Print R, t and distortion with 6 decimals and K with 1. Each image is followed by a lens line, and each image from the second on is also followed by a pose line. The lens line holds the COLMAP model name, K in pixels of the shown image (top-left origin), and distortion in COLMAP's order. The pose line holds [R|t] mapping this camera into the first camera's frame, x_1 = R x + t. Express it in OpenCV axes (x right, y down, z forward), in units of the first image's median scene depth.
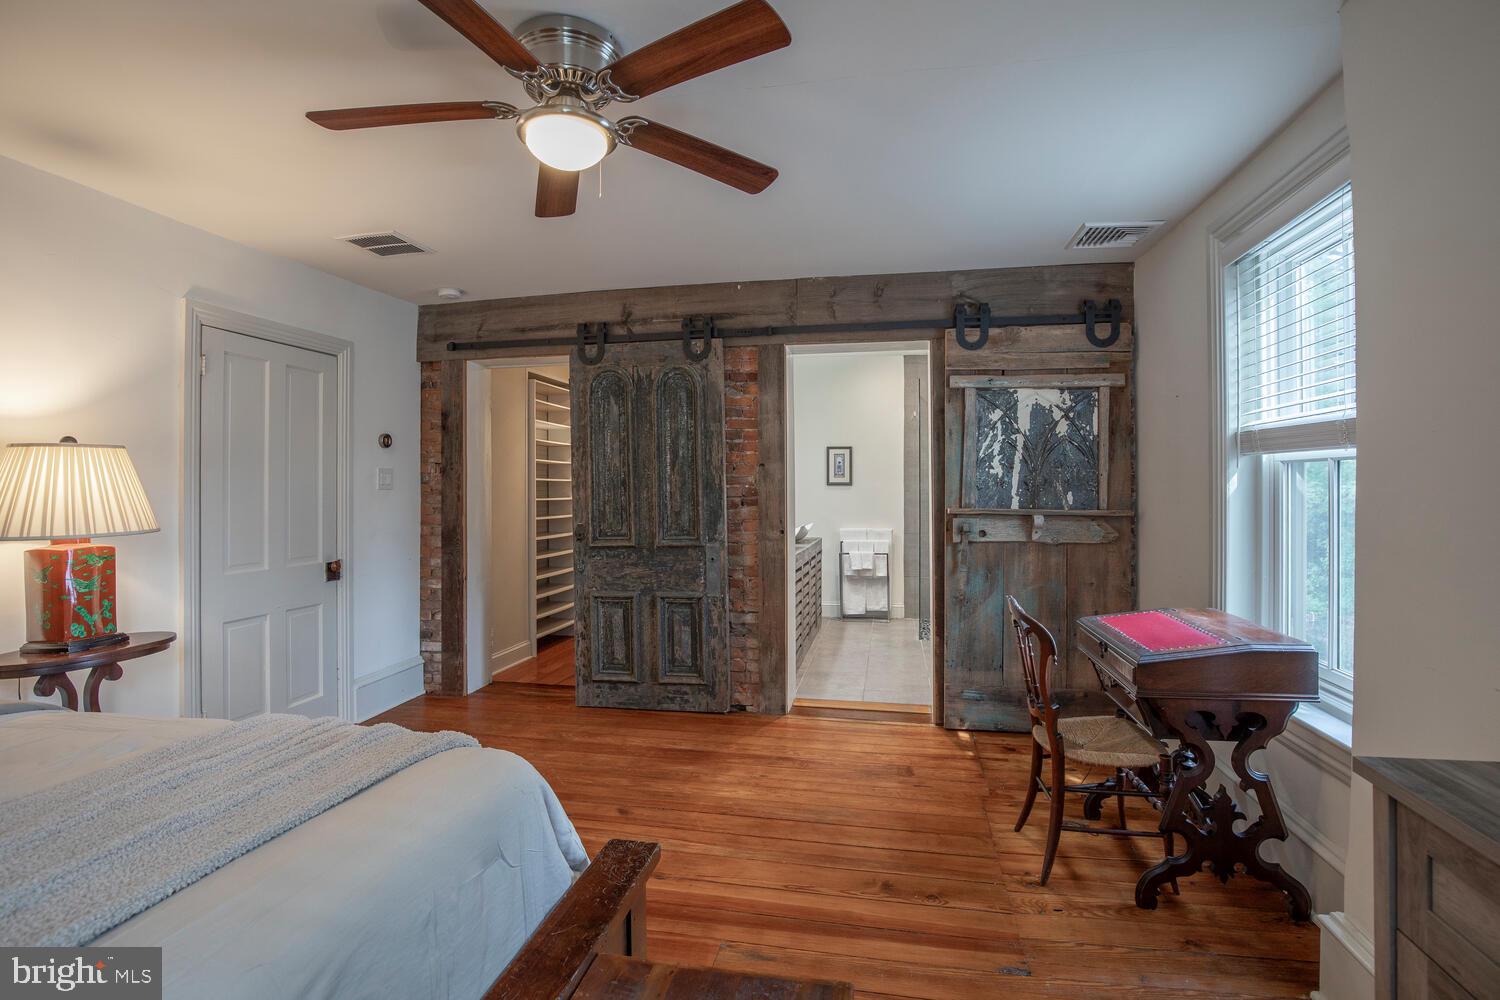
lens RADIAL K [[726.0, 0, 750.3], [0, 726.0, 488.2], [0, 0, 1]] dist [-0.027181, 0.004928]
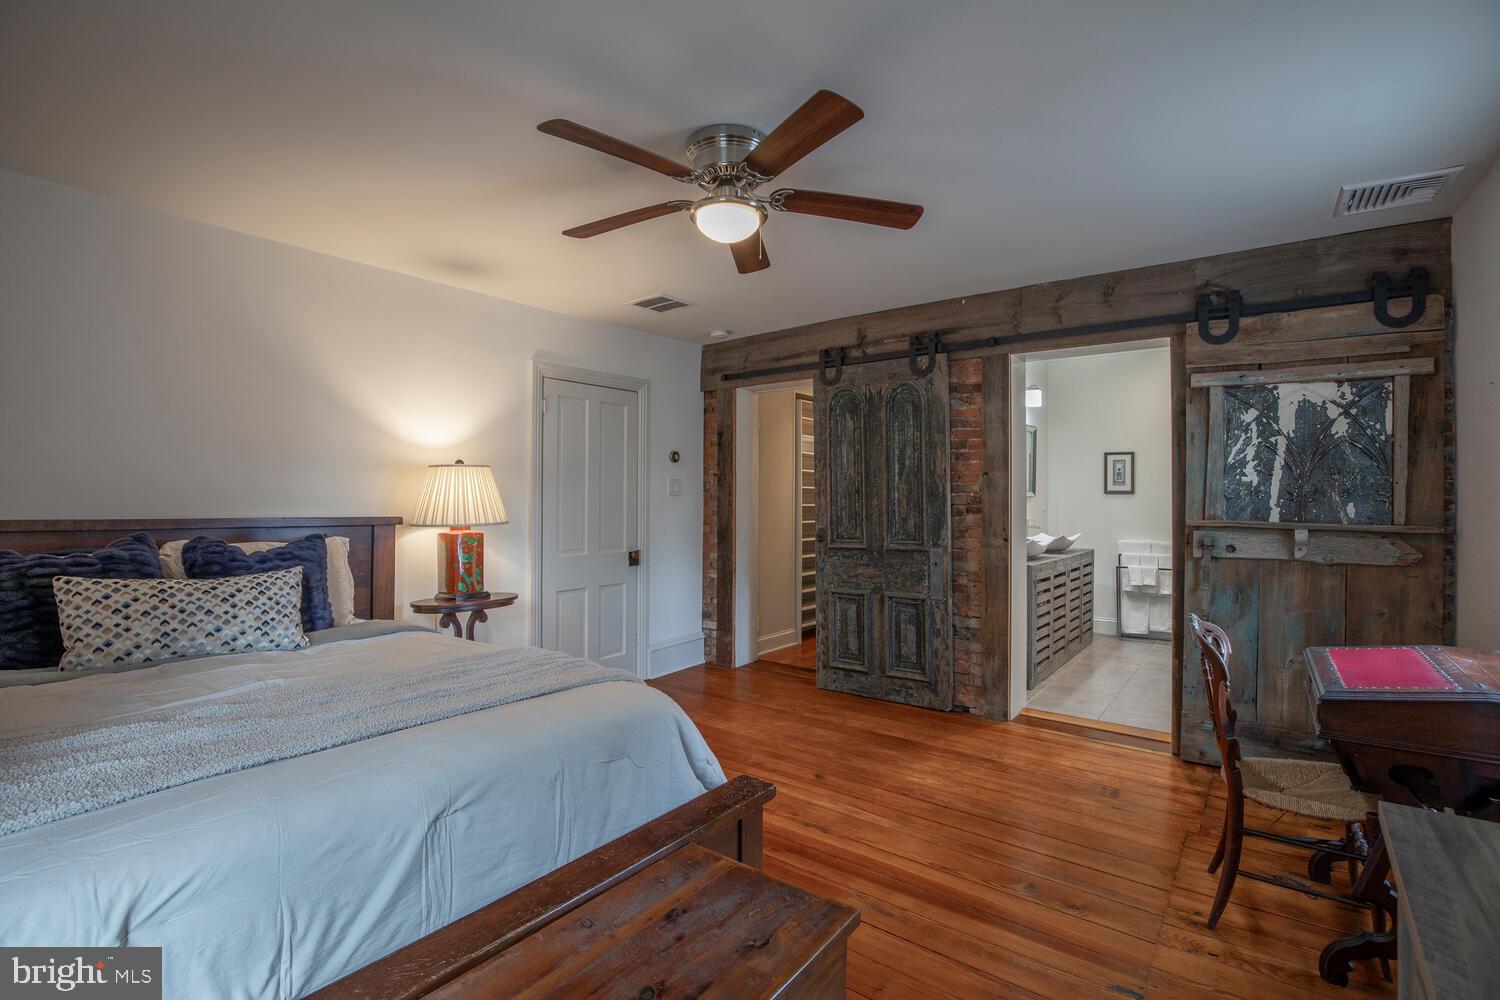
lens RADIAL K [[726.0, 0, 752.6], [0, 726.0, 496.2], [0, 0, 1]] dist [-0.027181, 0.004928]
pose [[0.887219, 0.005949, -0.461310, 0.207408], [-0.005156, 0.999982, 0.002979, -0.001772], [0.461319, -0.000265, 0.887234, -0.058095]]
